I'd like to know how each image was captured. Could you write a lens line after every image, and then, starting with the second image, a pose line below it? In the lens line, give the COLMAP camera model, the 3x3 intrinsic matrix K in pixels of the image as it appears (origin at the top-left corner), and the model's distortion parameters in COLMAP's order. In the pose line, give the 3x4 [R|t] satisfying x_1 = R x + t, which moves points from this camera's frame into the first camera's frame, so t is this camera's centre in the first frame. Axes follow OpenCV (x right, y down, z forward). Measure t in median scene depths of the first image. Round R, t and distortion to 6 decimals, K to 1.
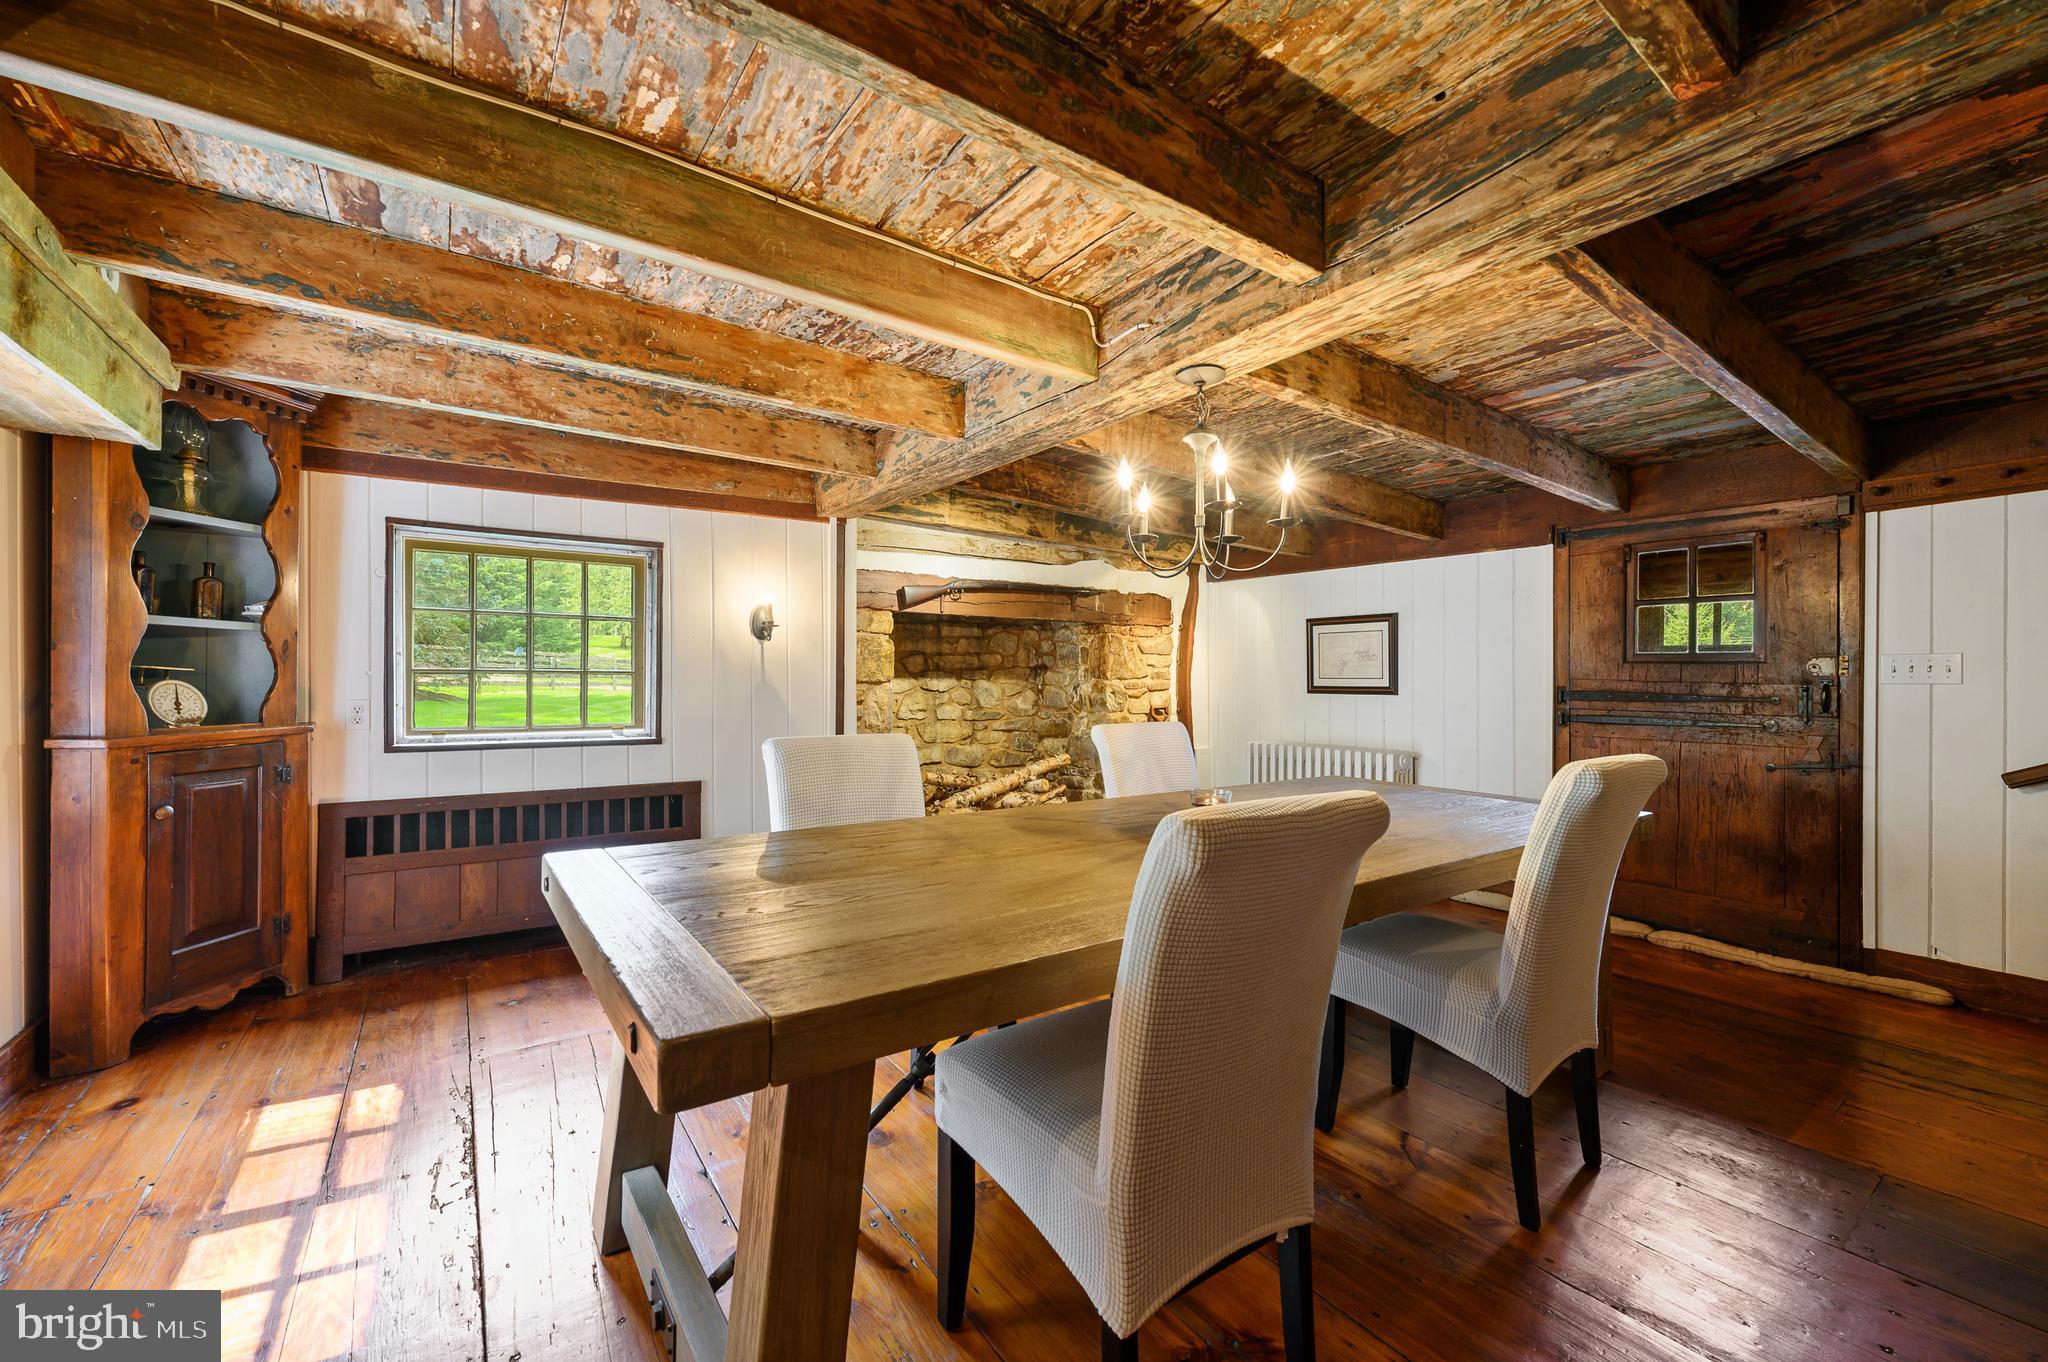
lens RADIAL K [[821.4, 0, 1025.7], [0, 821.4, 681.1], [0, 0, 1]] dist [0.000324, -0.000649]
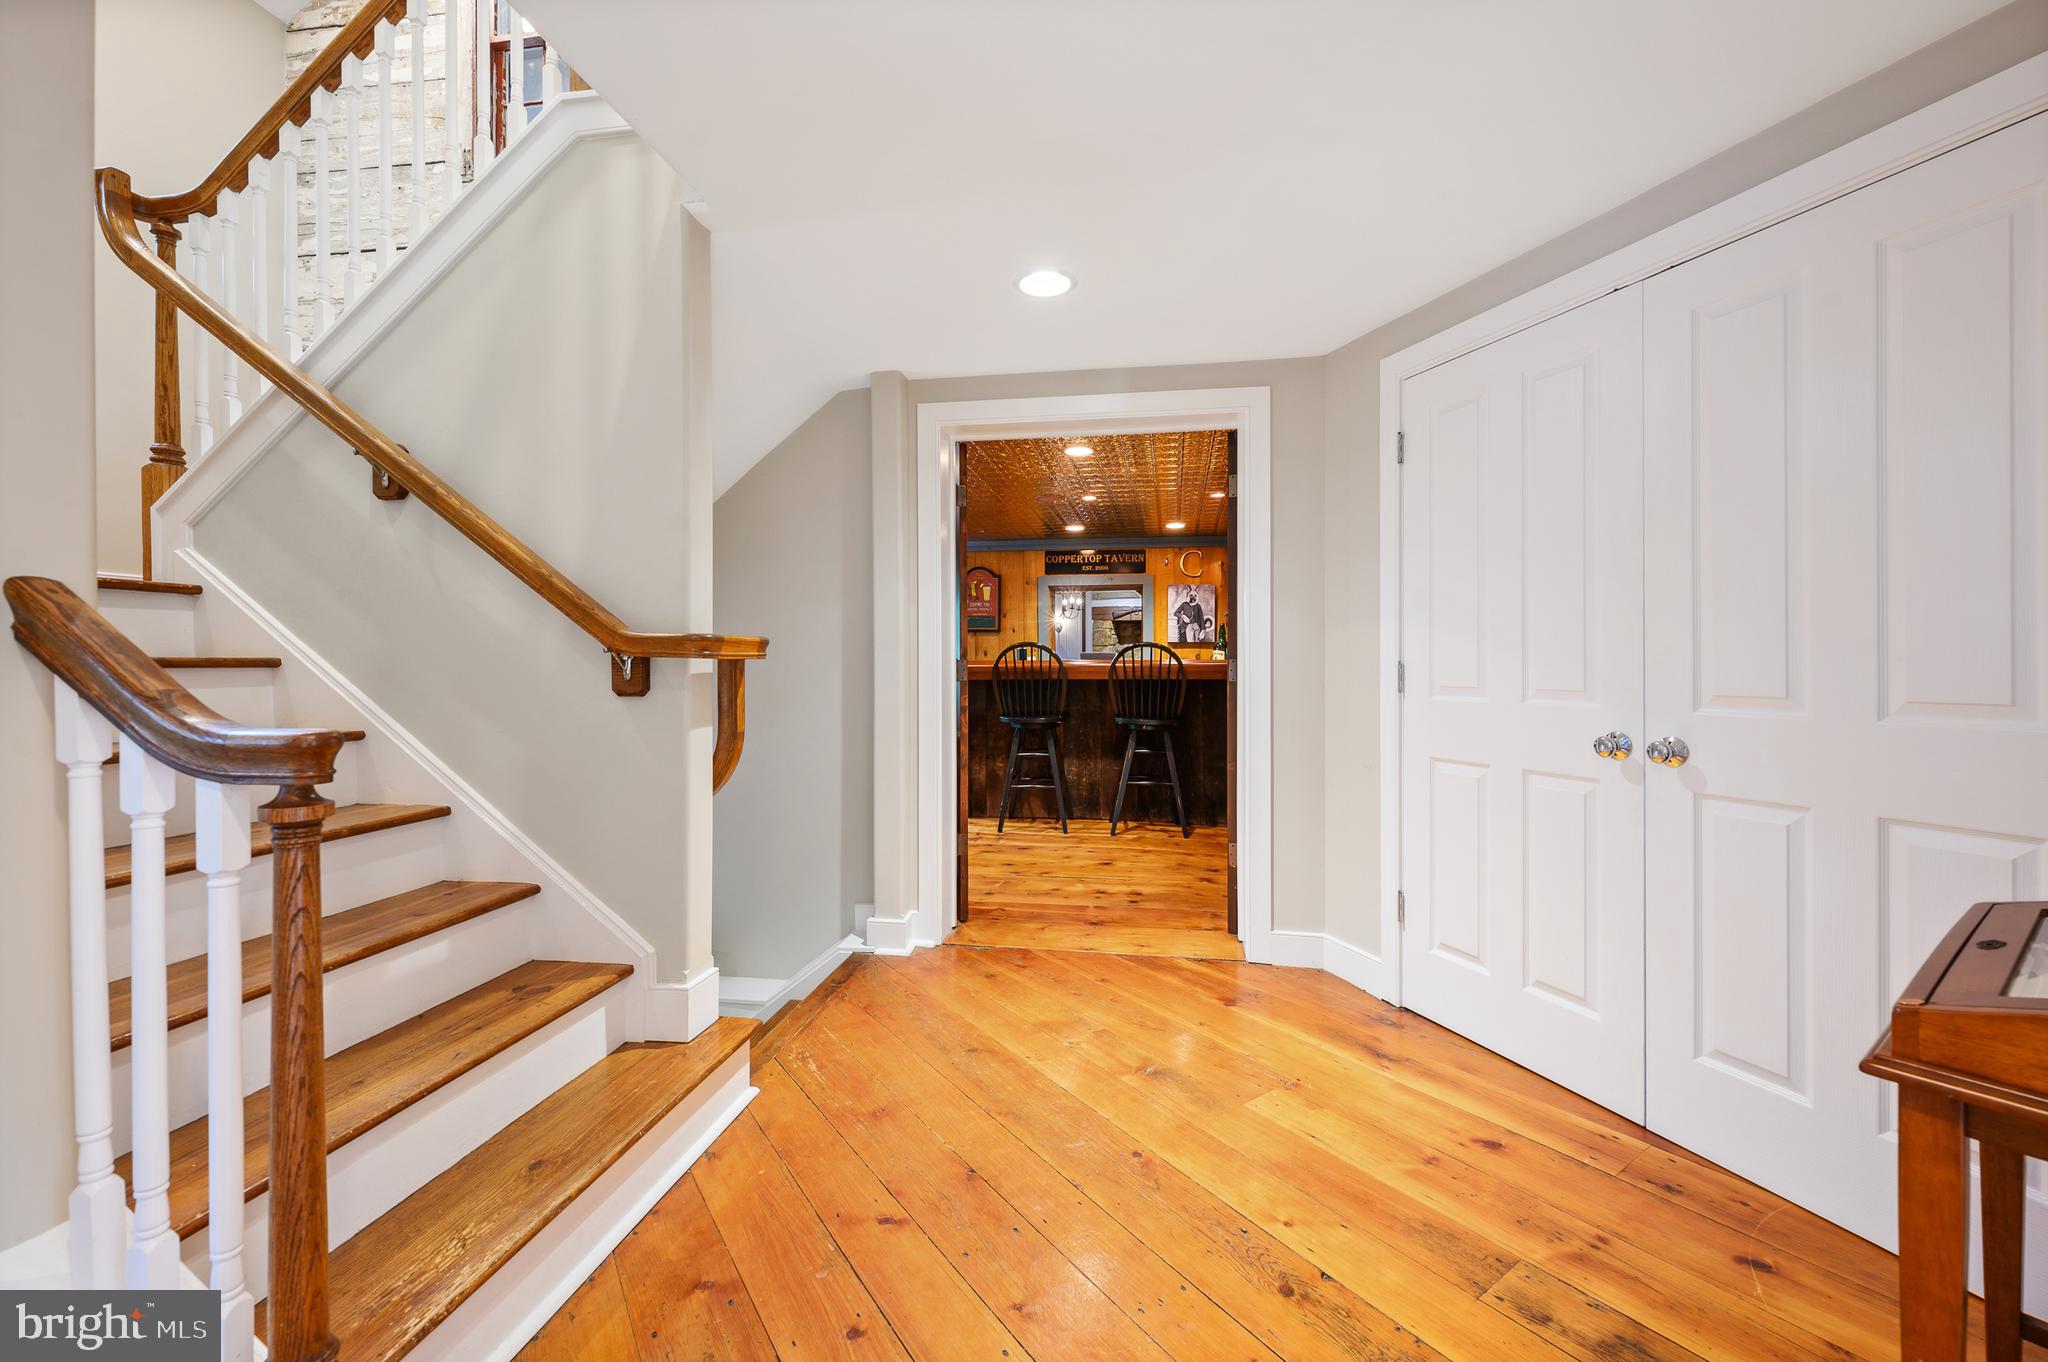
lens RADIAL K [[821.4, 0, 1023.0], [0, 821.4, 668.2], [0, 0, 1]] dist [0.000324, -0.000649]
pose [[0.711753, 0.000375, -0.702430, 1.346576], [0.005100, 0.999971, 0.005702, 0.051578], [0.702412, -0.007641, 0.711730, -1.028852]]
